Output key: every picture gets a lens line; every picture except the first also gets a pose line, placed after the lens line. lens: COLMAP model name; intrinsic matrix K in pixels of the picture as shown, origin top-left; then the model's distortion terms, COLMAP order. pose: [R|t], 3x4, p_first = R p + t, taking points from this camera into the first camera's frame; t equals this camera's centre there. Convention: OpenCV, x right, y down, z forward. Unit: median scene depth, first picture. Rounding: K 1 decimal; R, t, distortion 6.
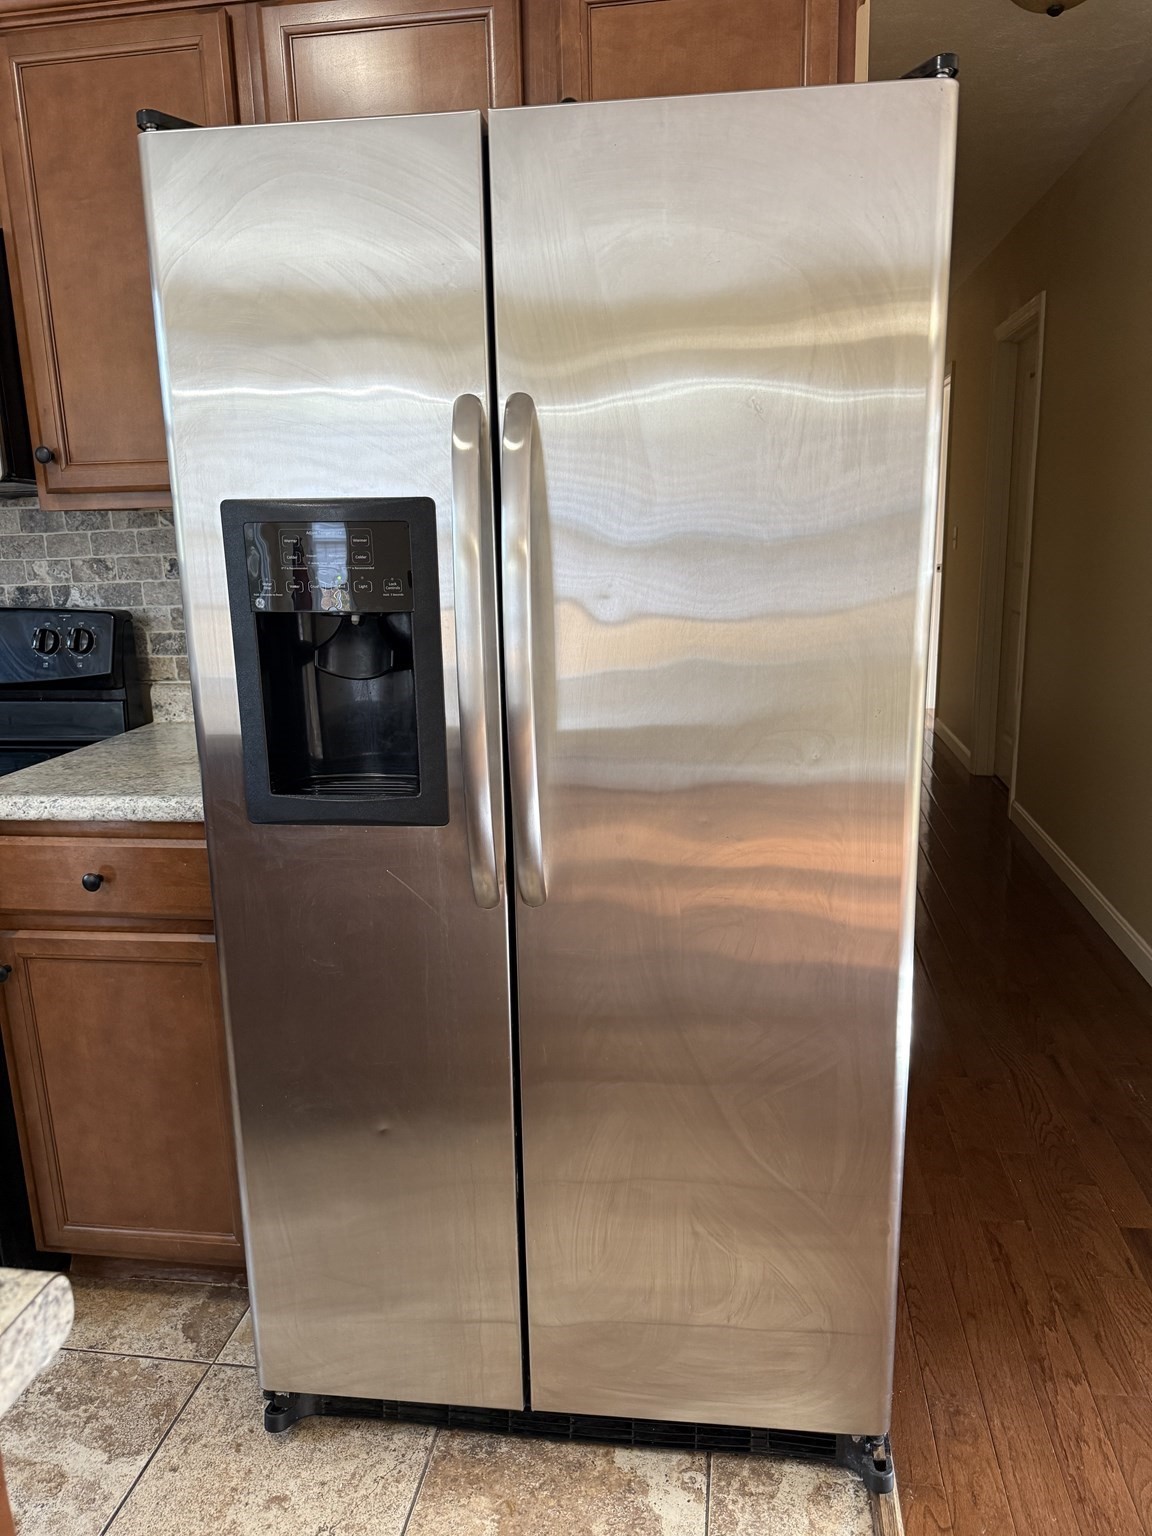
lens RADIAL K [[1074.6, 0, 576.3], [0, 1074.6, 771.6], [0, 0, 1]] dist [0.075424, -0.095409]
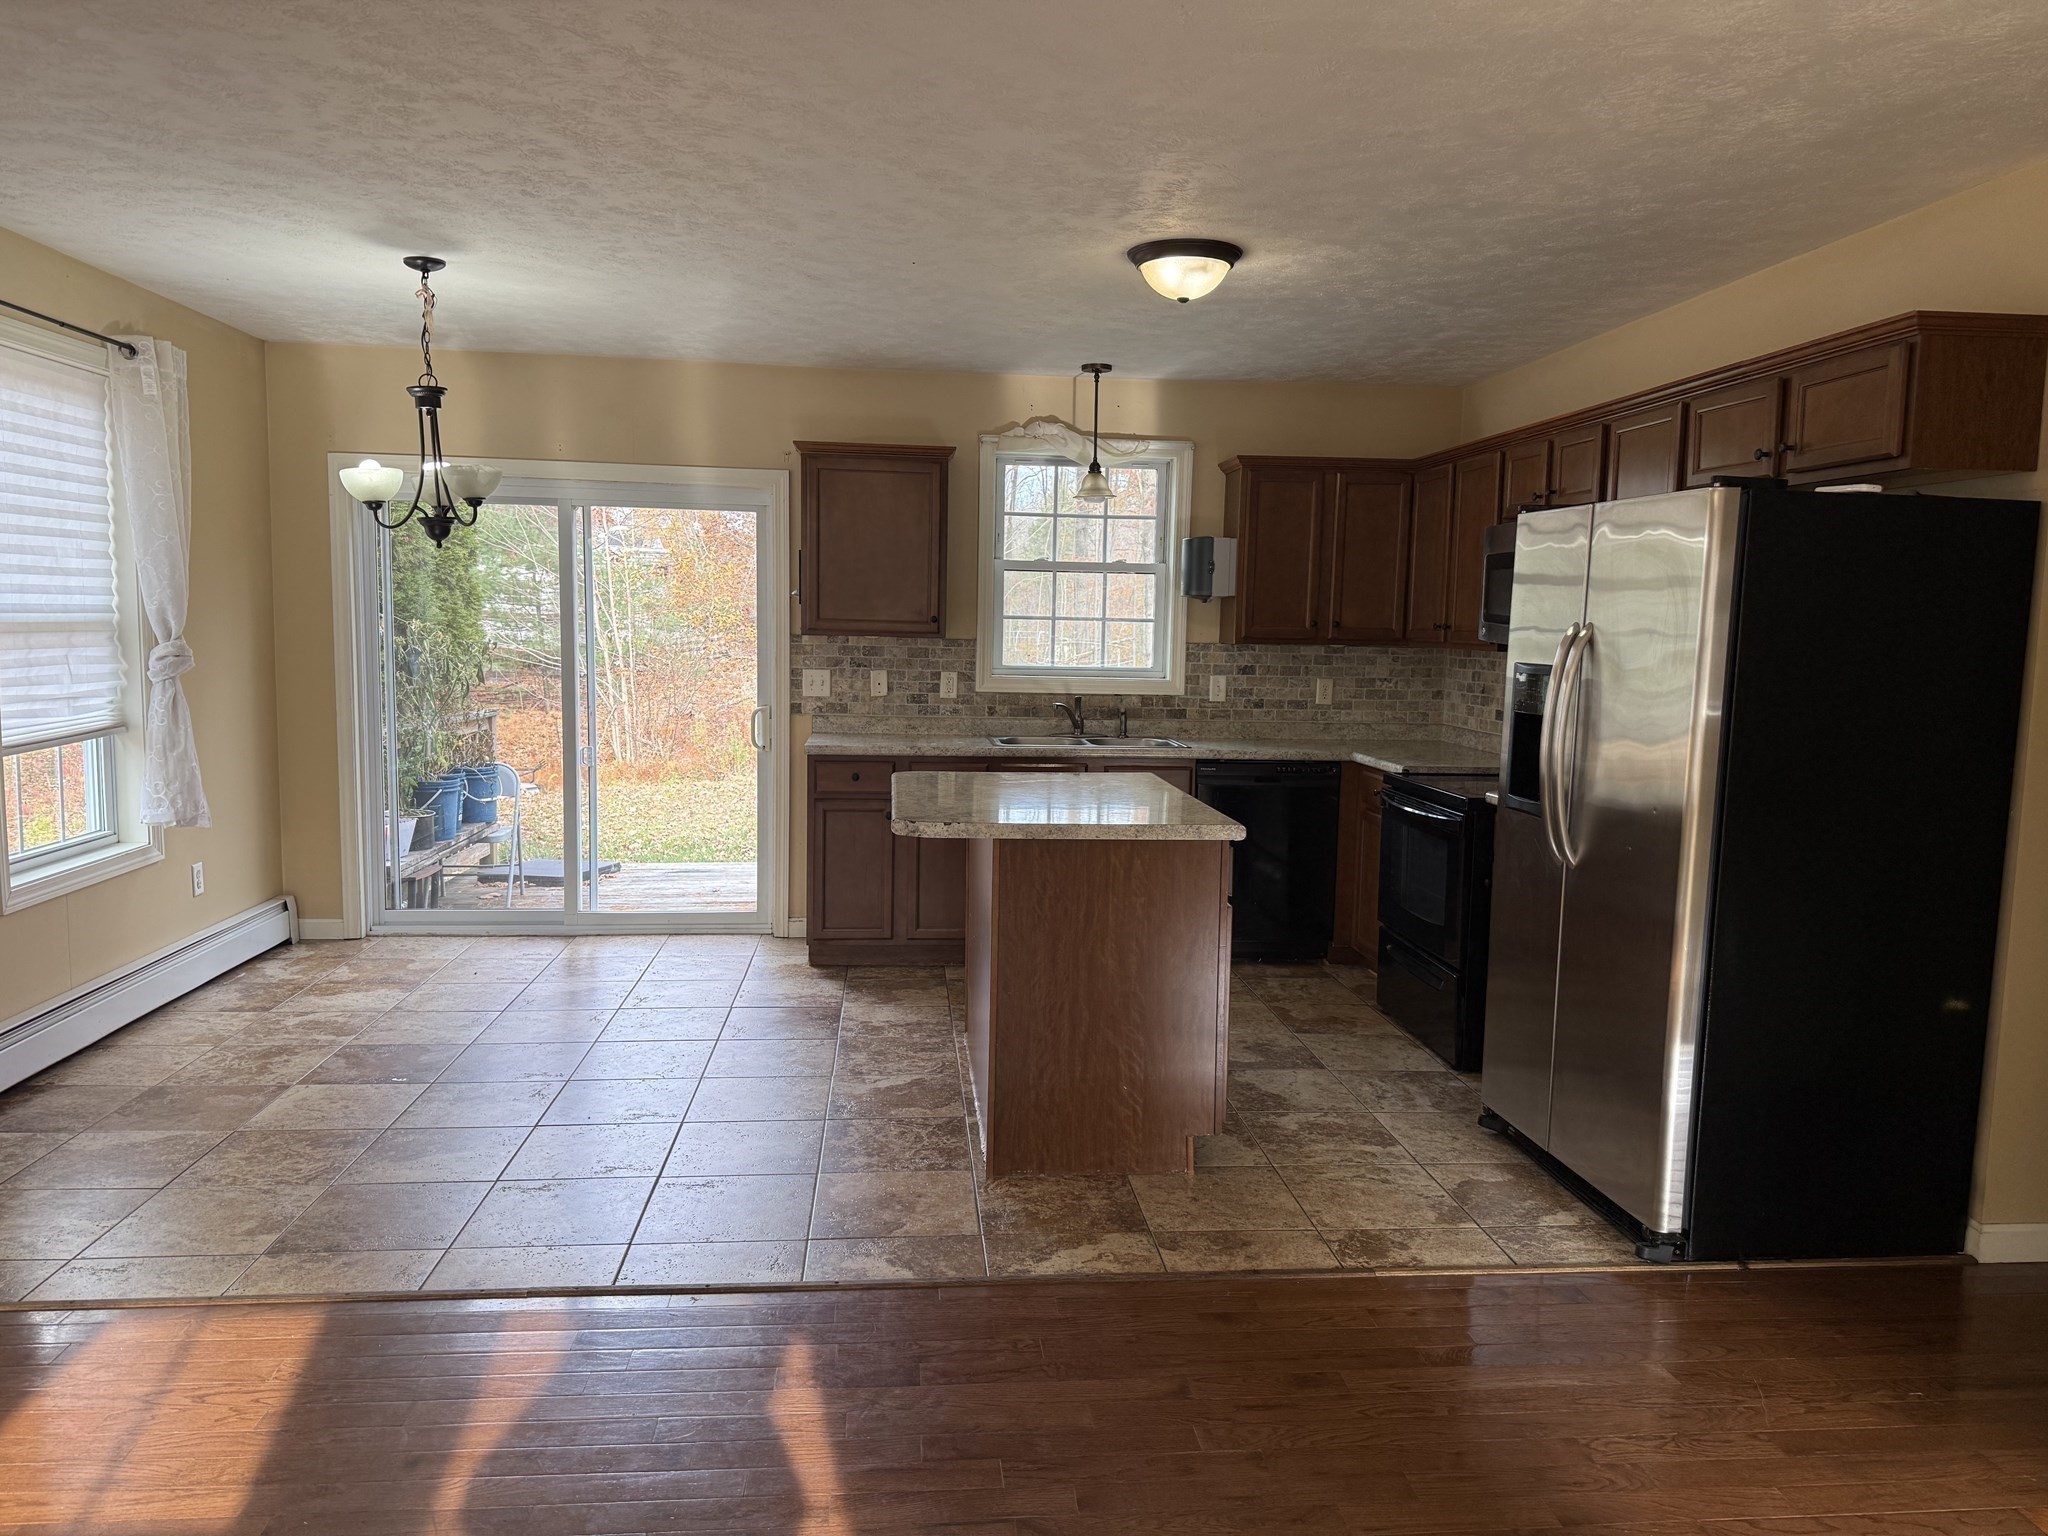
lens RADIAL K [[1432.7, 0, 1021.2], [0, 1432.7, 769.0], [0, 0, 1]] dist [0.075424, -0.095409]
pose [[0.244958, 0.128458, -0.960986, 1.739378], [-0.246284, 0.966916, 0.066472, 0.015693], [0.937731, 0.220393, 0.268490, -0.546449]]
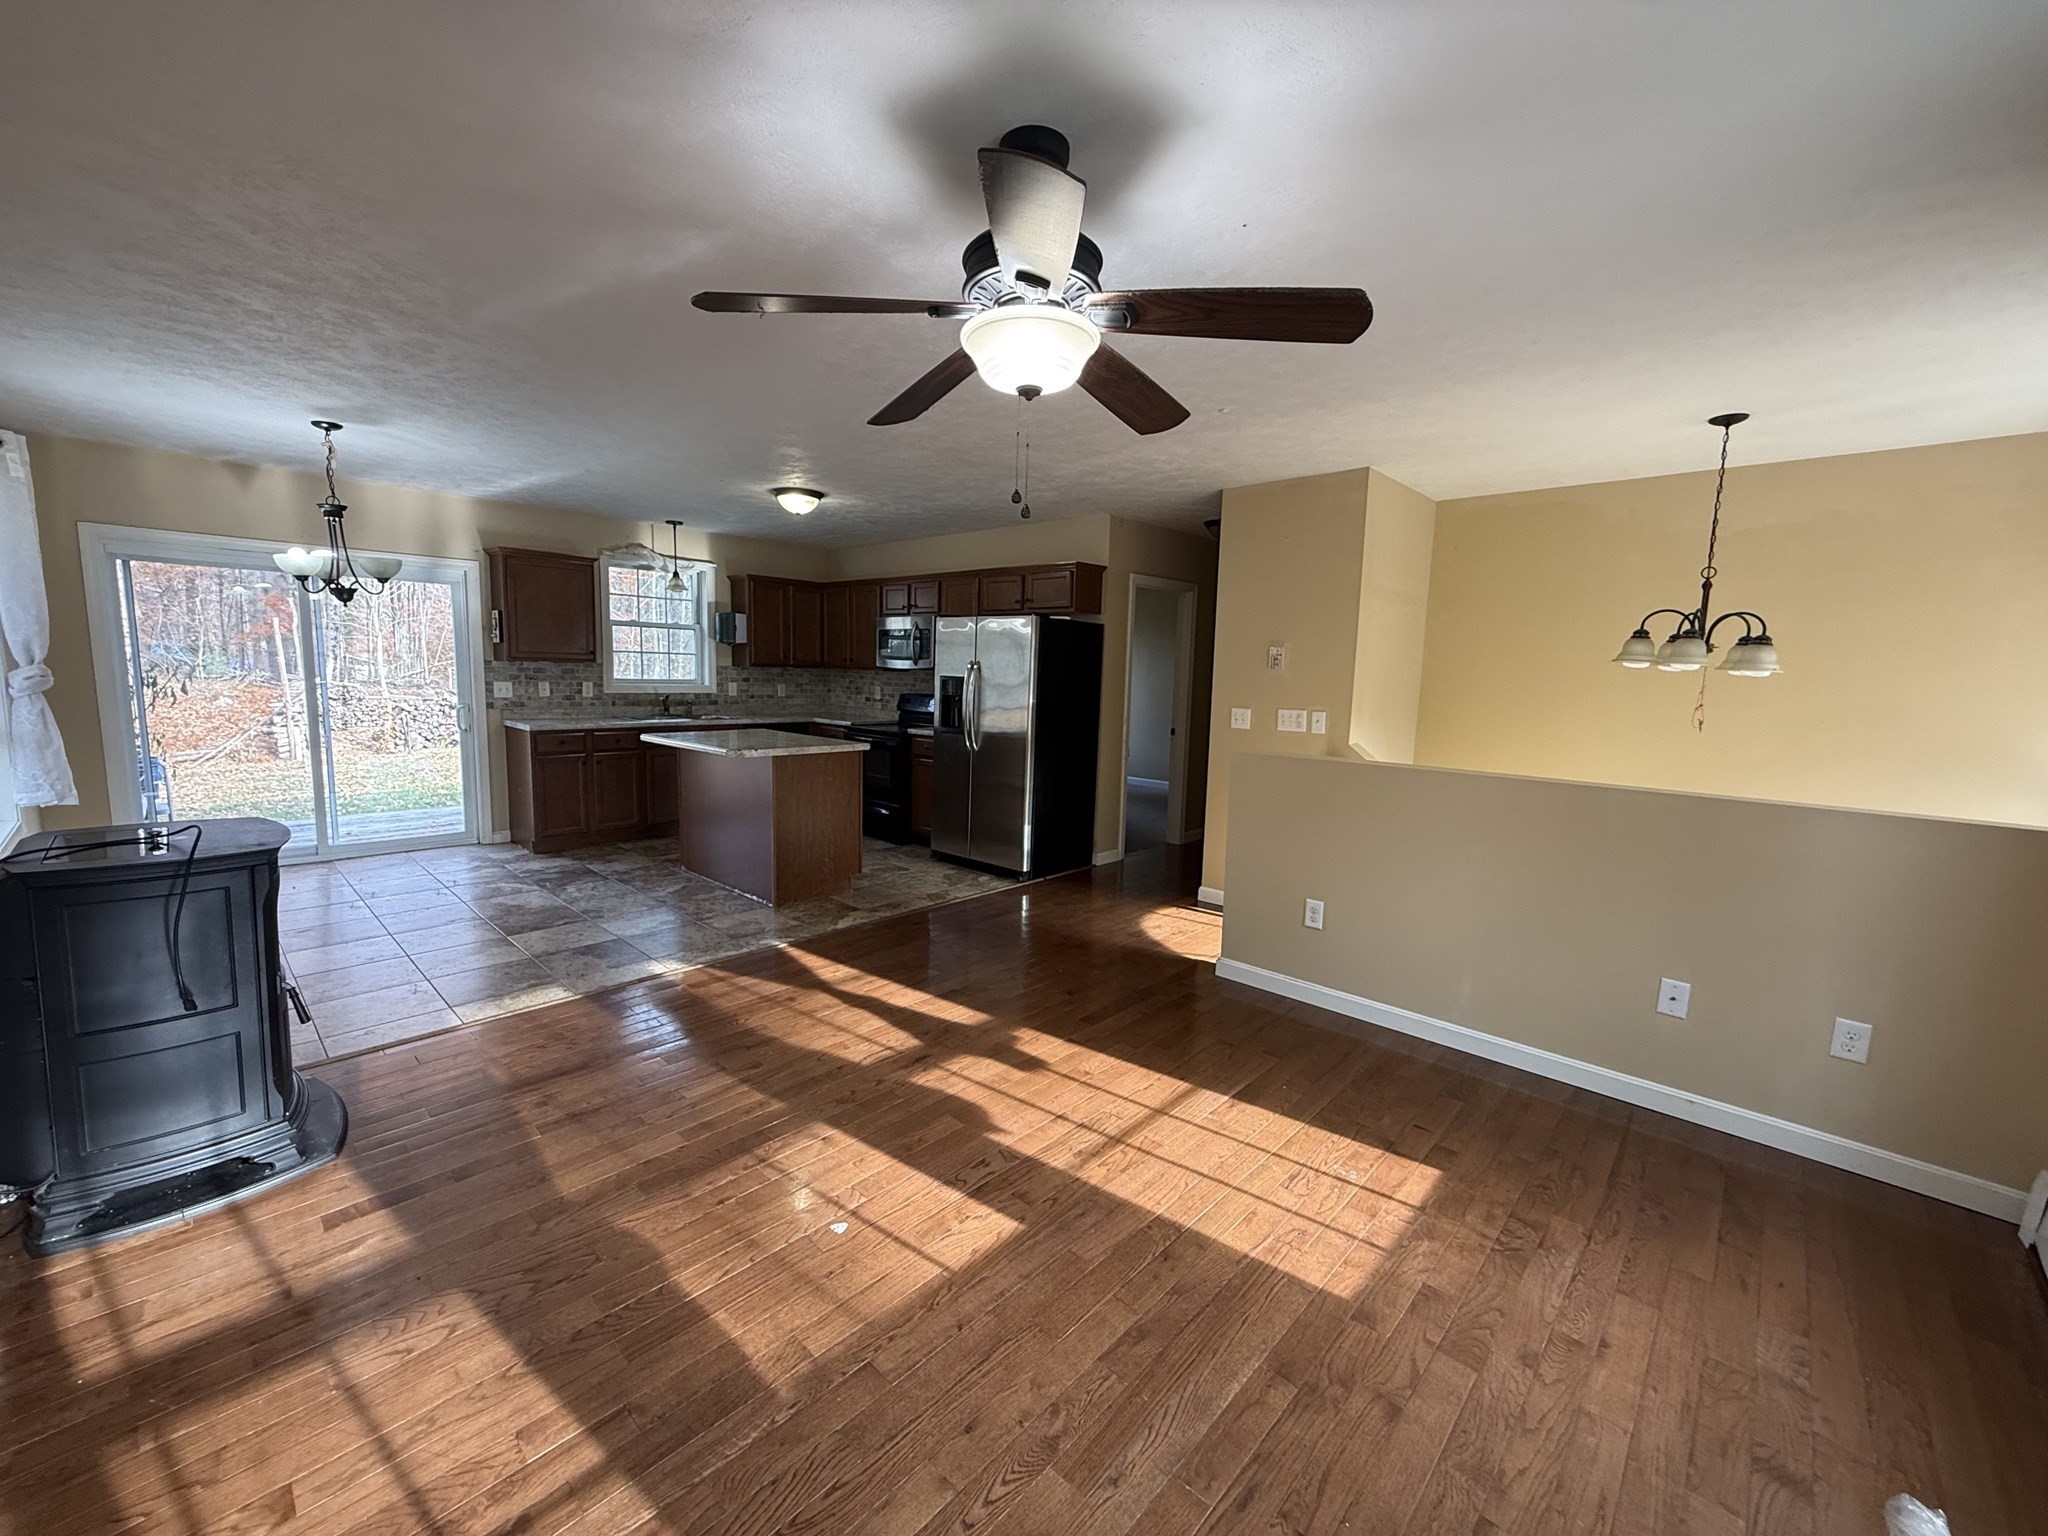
lens RADIAL K [[818.2, 0, 1029.9], [0, 818.2, 767.5], [0, 0, 1]] dist [-0.008171, -0.000138]
pose [[0.830619, 0.115984, -0.544628, 1.866071], [-0.175372, 0.982782, -0.058169, 0.302267], [0.528504, 0.143829, 0.836658, -1.745600]]
